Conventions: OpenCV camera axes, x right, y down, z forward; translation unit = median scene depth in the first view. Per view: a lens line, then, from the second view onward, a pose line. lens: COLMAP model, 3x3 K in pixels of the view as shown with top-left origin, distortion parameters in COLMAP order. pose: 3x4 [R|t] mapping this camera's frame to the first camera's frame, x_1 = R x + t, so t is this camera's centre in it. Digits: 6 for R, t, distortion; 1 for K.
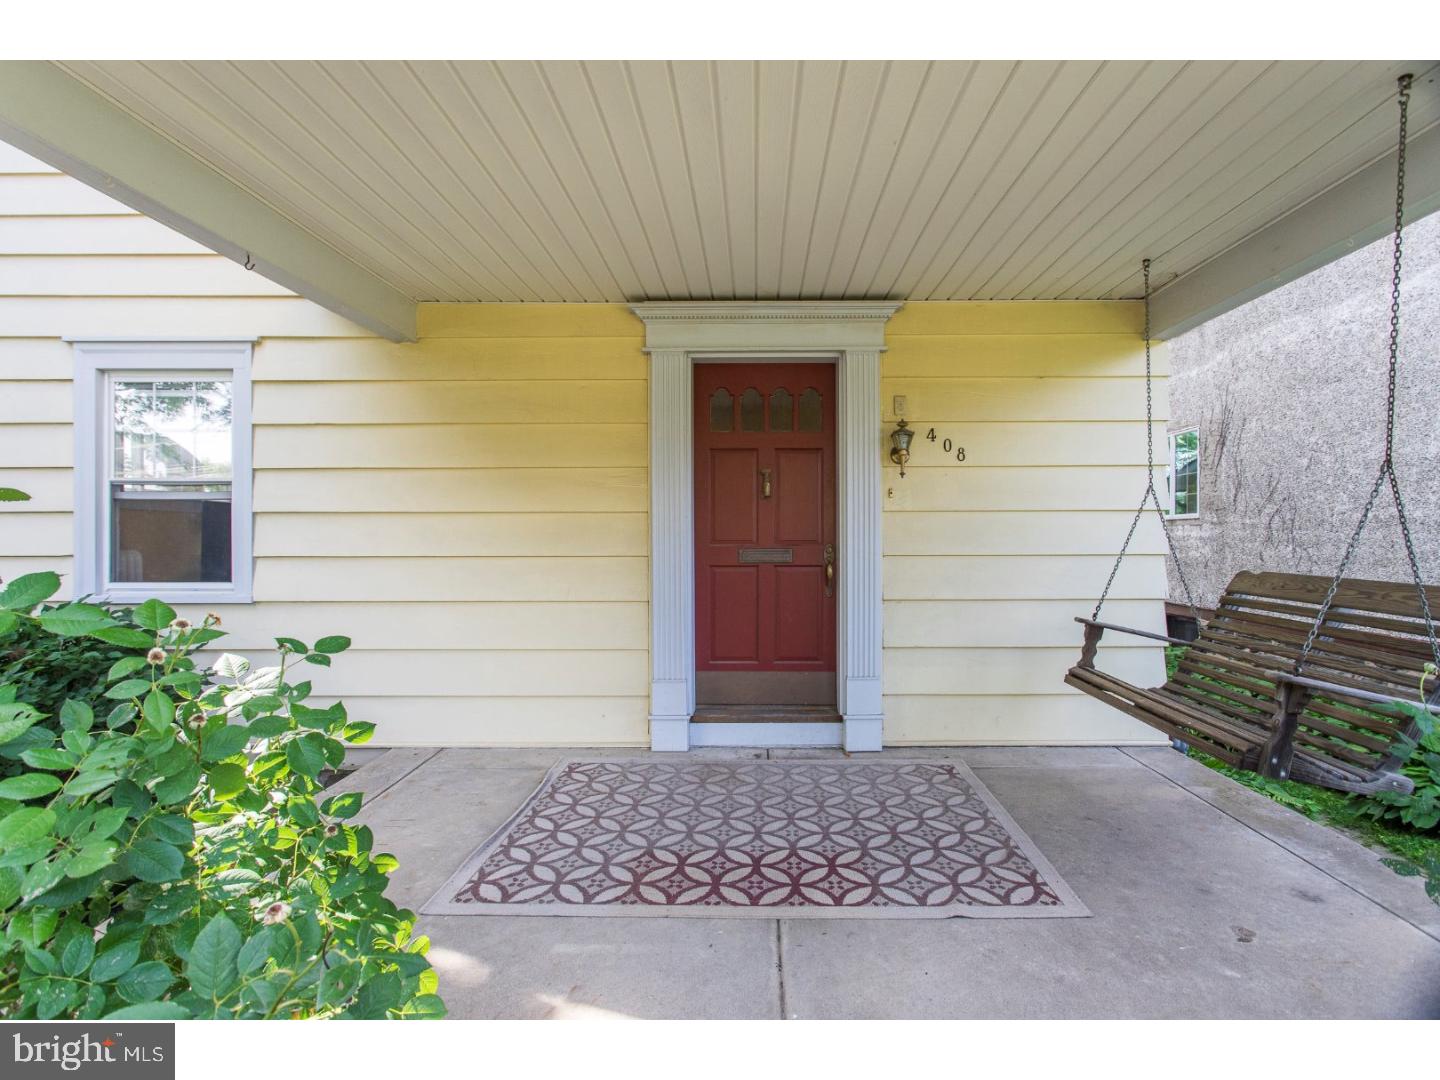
lens RADIAL K [[703.2, 0, 728.0], [0, 703.2, 542.9], [0, 0, 1]] dist [-0.000858, 0.001147]
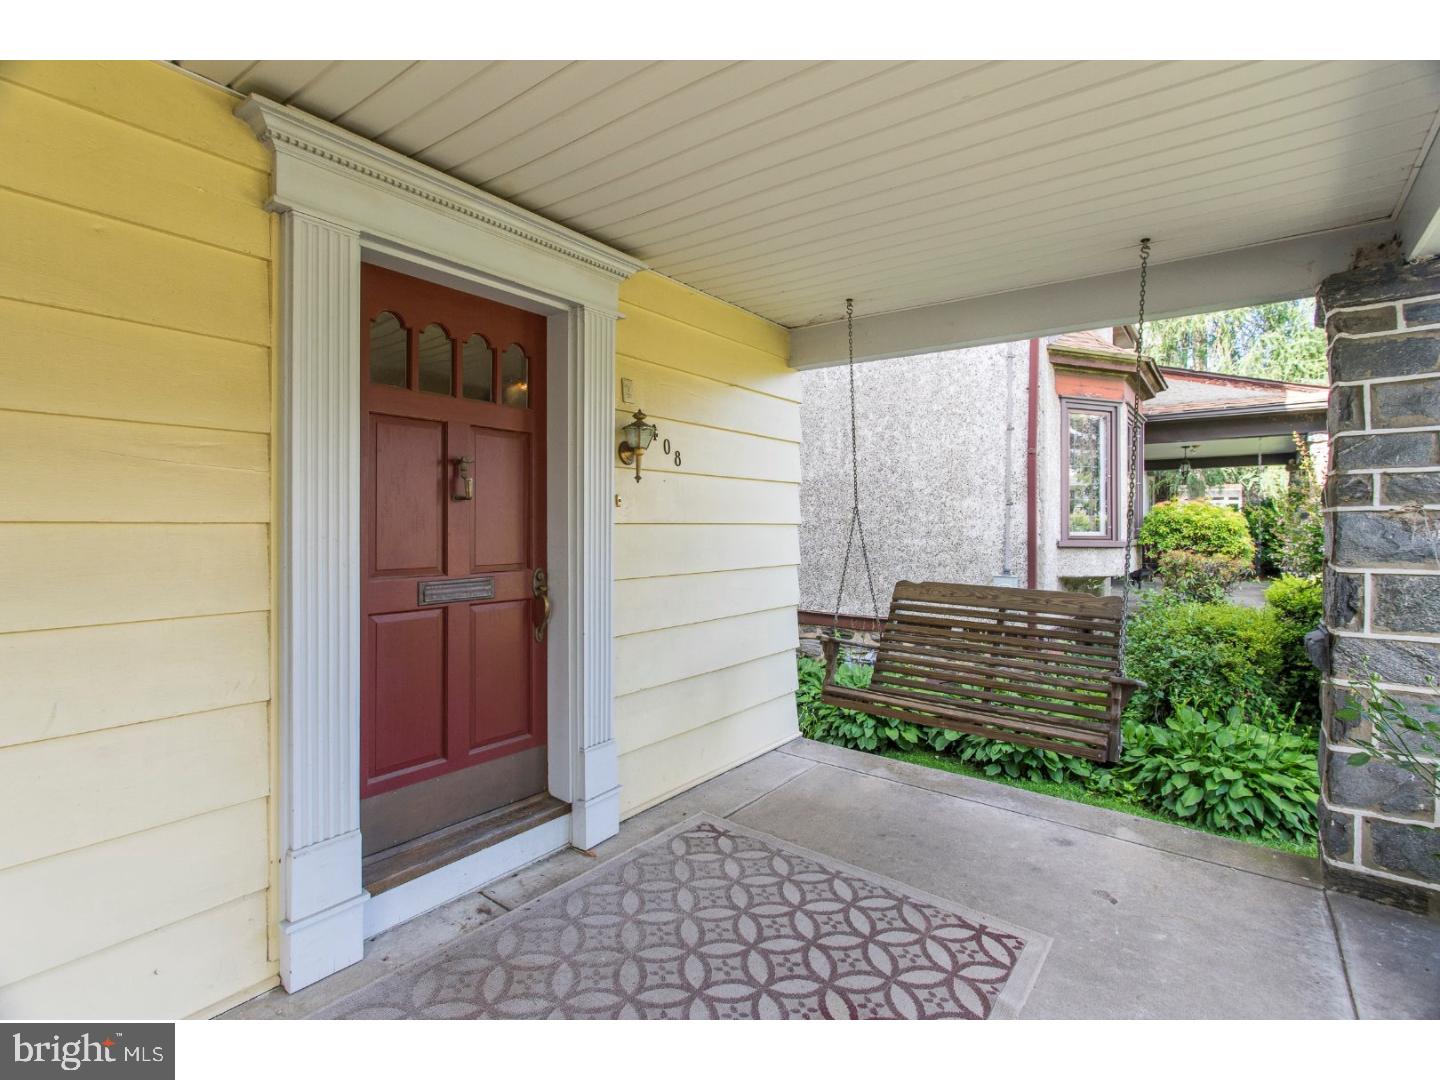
lens RADIAL K [[703.2, 0, 738.1], [0, 703.2, 522.5], [0, 0, 1]] dist [-0.000858, 0.001147]
pose [[0.574674, 0.003187, 0.818376, -0.339346], [-0.004784, 0.999988, -0.000535, -0.046951], [-0.818368, -0.003607, 0.574683, 0.441738]]
